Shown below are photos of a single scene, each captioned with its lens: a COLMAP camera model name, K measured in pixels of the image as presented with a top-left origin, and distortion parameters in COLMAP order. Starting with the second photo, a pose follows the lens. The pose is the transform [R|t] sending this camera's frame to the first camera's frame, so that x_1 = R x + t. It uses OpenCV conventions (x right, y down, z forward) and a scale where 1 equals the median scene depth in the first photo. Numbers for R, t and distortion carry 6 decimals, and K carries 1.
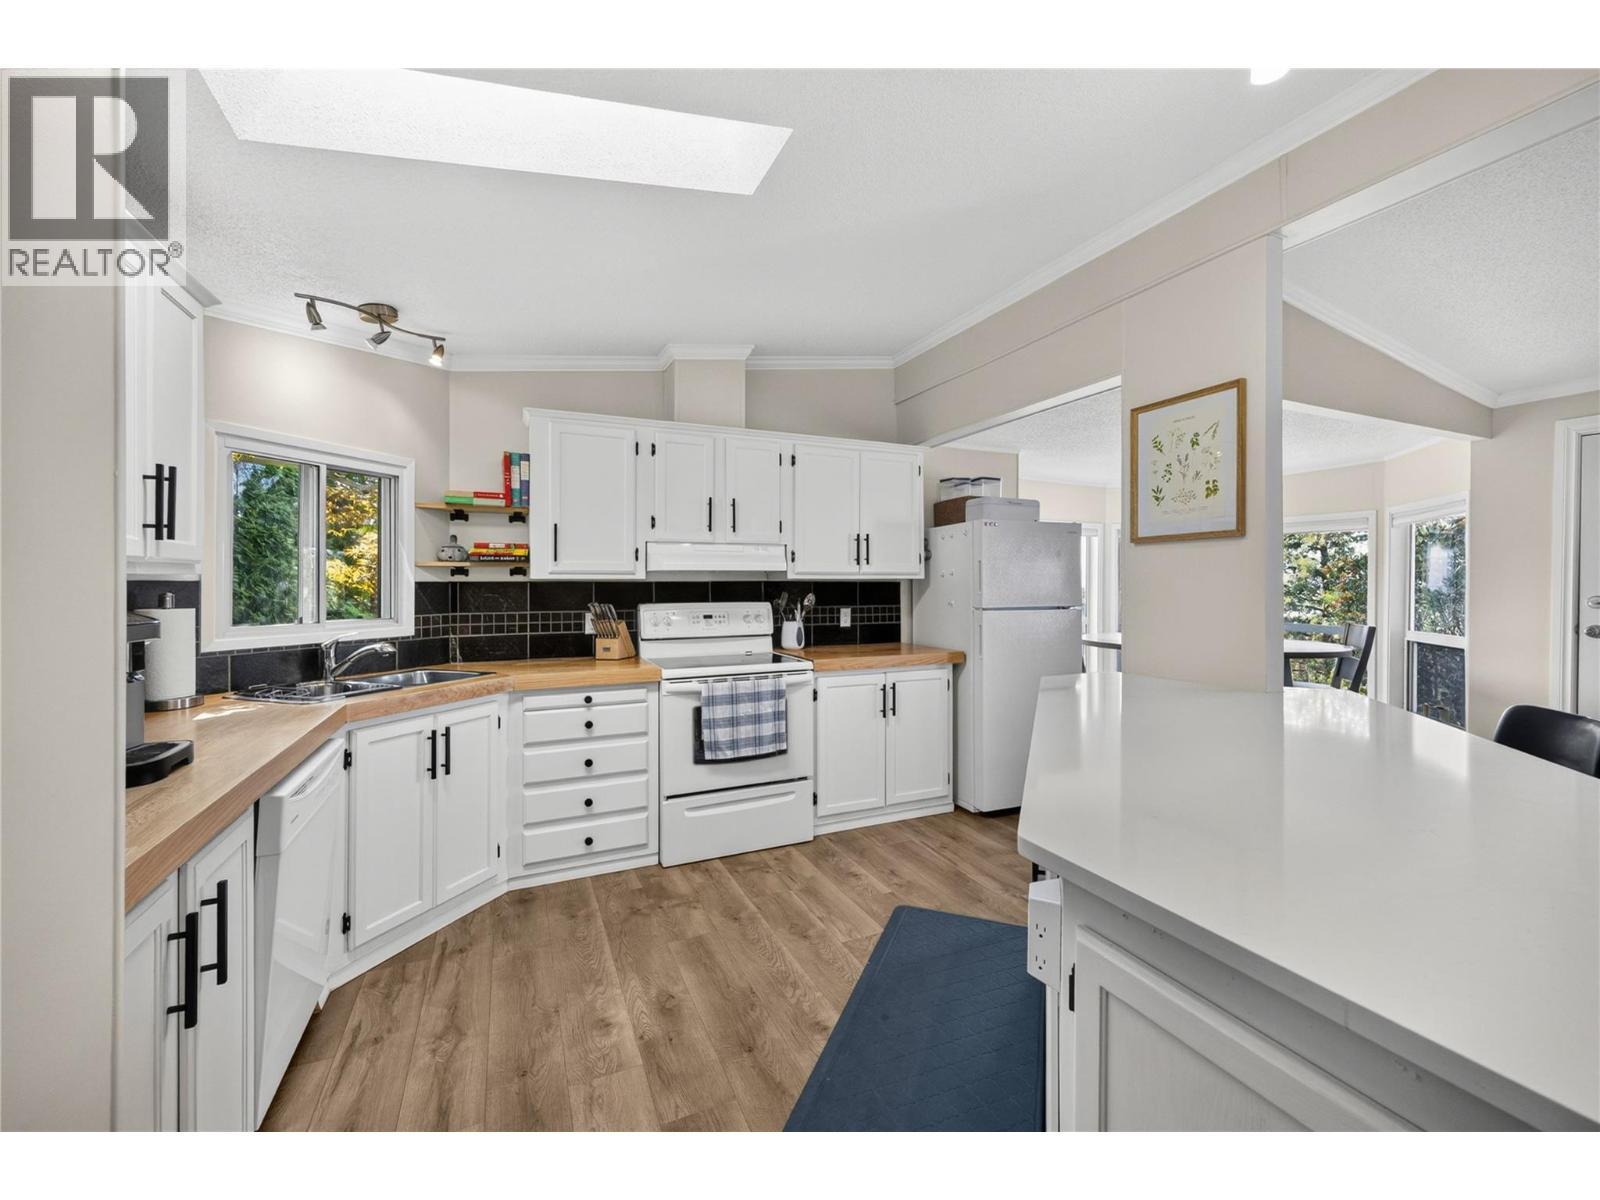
lens RADIAL K [[654.8, 0, 805.1], [0, 654.8, 578.4], [0, 0, 1]] dist [0.006832, -0.000232]
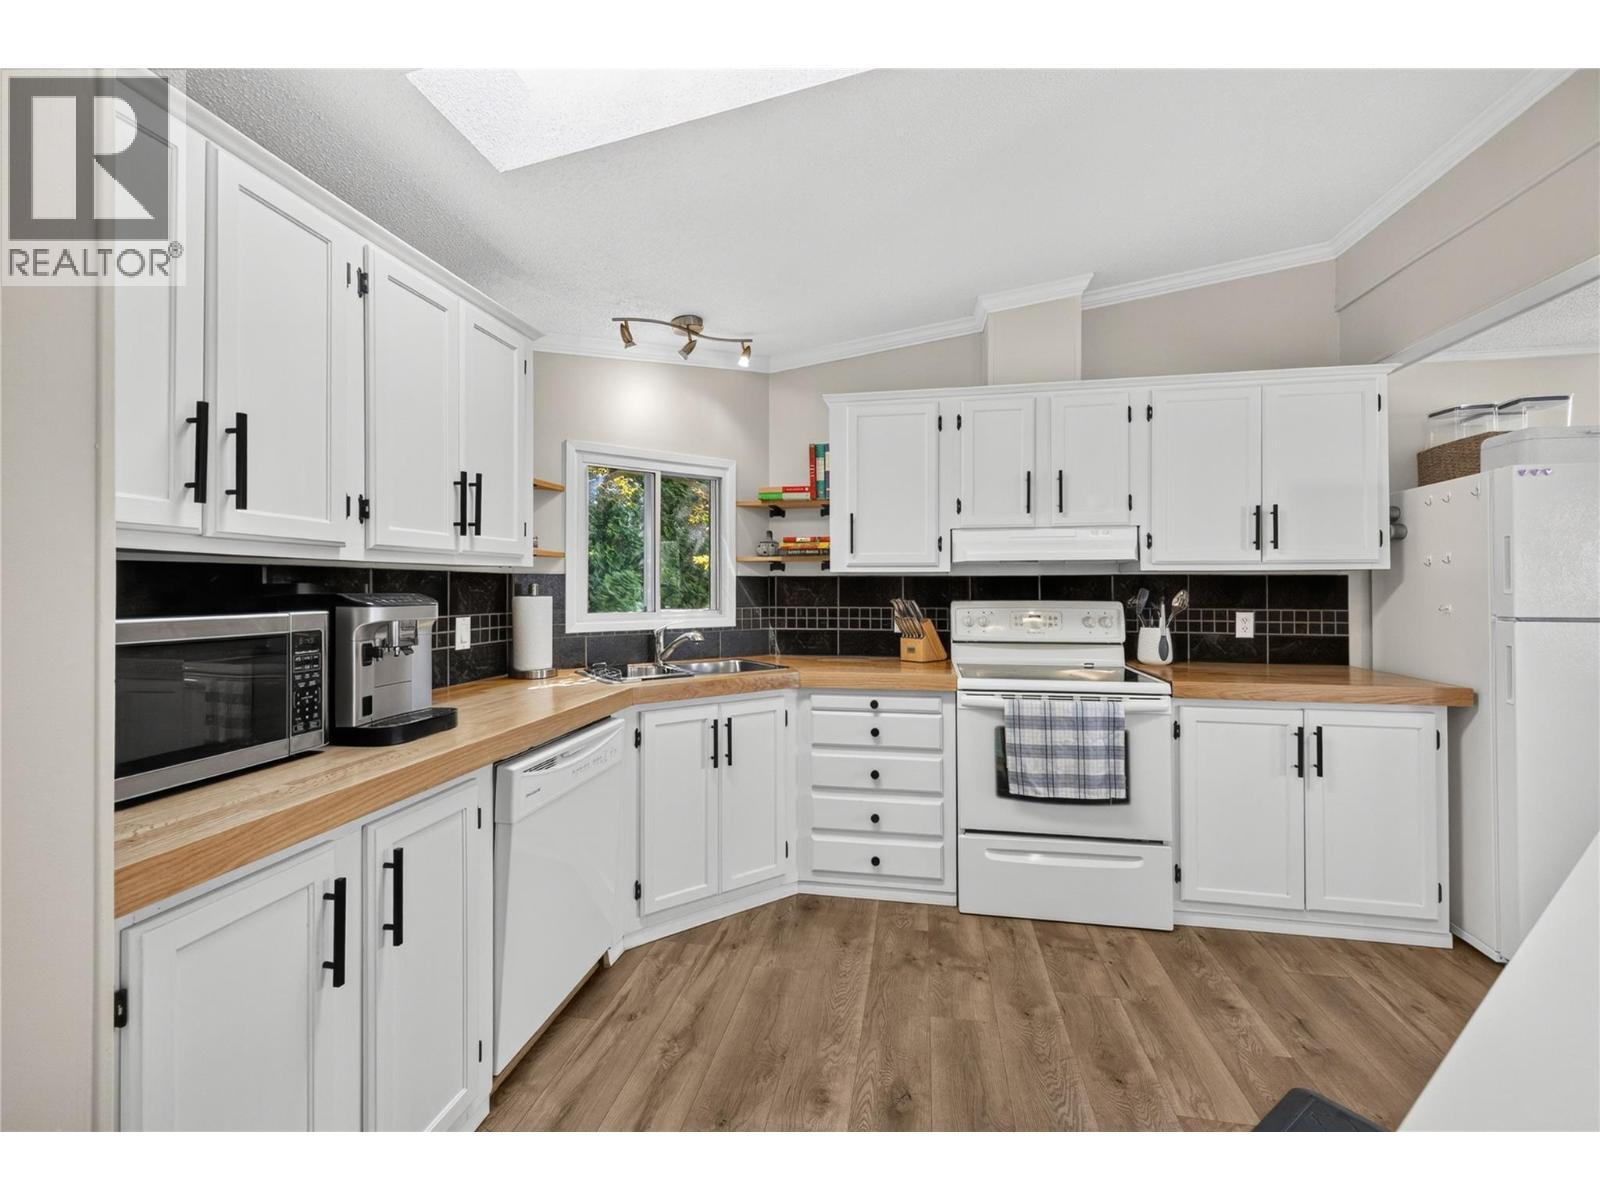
lens RADIAL K [[654.8, 0, 805.1], [0, 654.8, 578.4], [0, 0, 1]] dist [0.006832, -0.000232]
pose [[0.825365, -0.003996, -0.564585, 0.093533], [0.003643, 0.999992, -0.001752, 0.011070], [0.564588, -0.000611, 0.825373, 0.182948]]
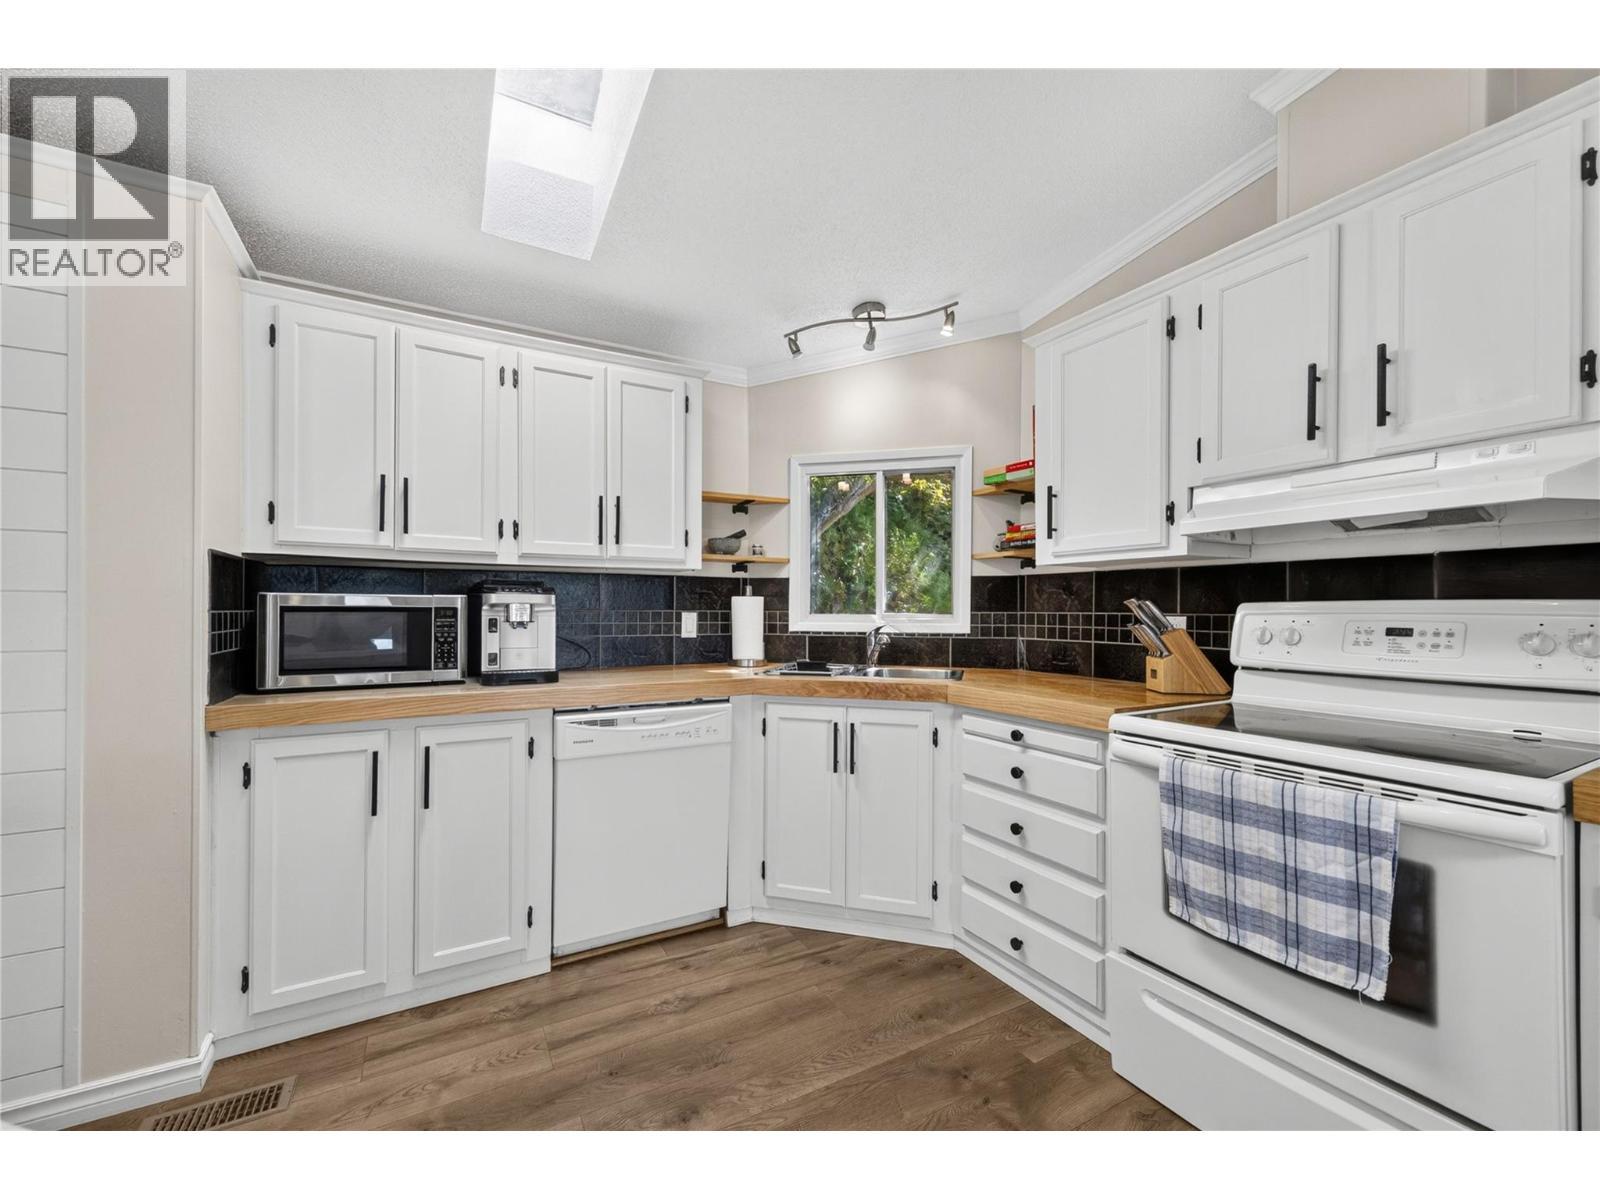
lens RADIAL K [[650.7, 0, 804.0], [0, 650.7, 604.2], [0, 0, 1]] dist [0.002380, -0.000039]
pose [[0.087600, -0.003382, -0.996150, 0.296709], [0.006788, 0.999973, -0.002798, 0.045042], [0.996133, -0.006516, 0.087621, 0.663281]]
